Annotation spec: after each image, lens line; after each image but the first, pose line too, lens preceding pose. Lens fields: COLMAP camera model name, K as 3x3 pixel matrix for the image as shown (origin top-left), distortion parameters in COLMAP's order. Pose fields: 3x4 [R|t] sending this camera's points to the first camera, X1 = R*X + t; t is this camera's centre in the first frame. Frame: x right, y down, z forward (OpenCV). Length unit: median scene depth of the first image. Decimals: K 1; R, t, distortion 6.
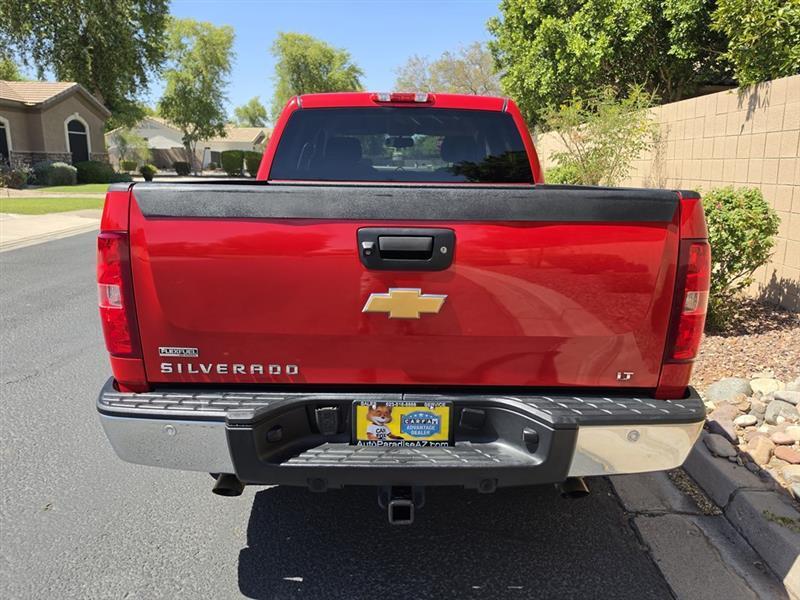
lens RADIAL K [[570.3, 0, 404.9], [0, 570.3, 293.7], [0, 0, 1]] dist [0.025295, -0.037755]
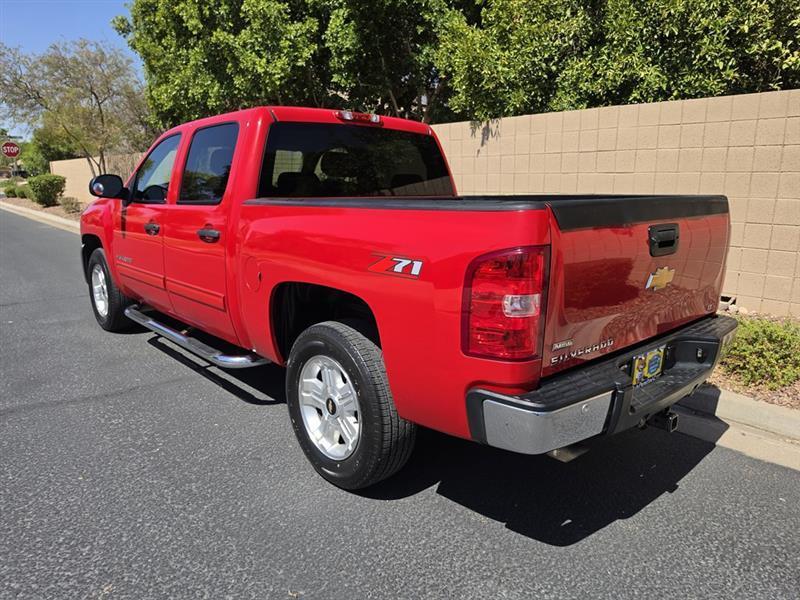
lens RADIAL K [[570.3, 0, 402.0], [0, 570.3, 302.7], [0, 0, 1]] dist [0.025295, -0.037755]
pose [[0.753933, -0.141639, 0.641501, -0.235762], [0.143658, 0.988394, 0.049394, -0.014878], [-0.641052, 0.054917, 0.765530, 0.053030]]
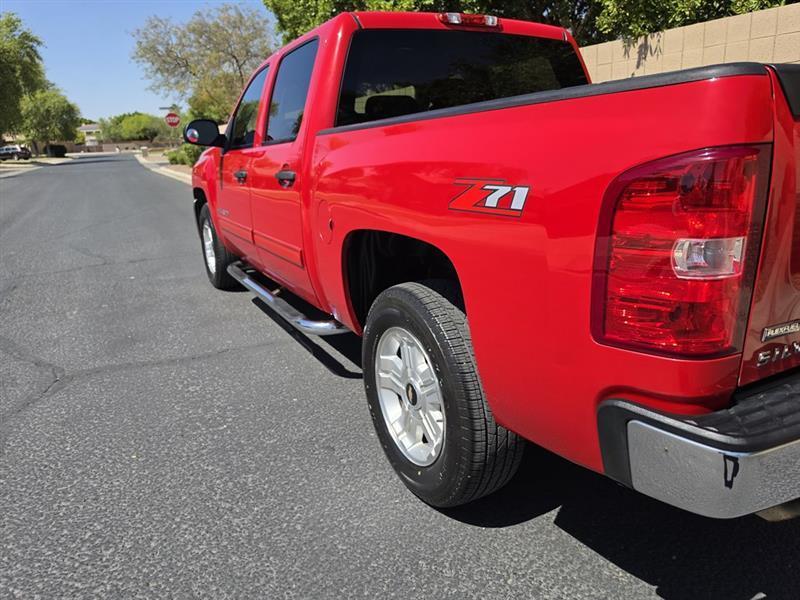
lens RADIAL K [[570.3, 0, 394.7], [0, 570.3, 299.0], [0, 0, 1]] dist [0.025295, -0.037755]
pose [[0.890996, -0.162787, 0.423823, -0.180488], [0.144524, 0.986645, 0.075132, -0.007679], [-0.430393, -0.005690, 0.902623, 0.103204]]
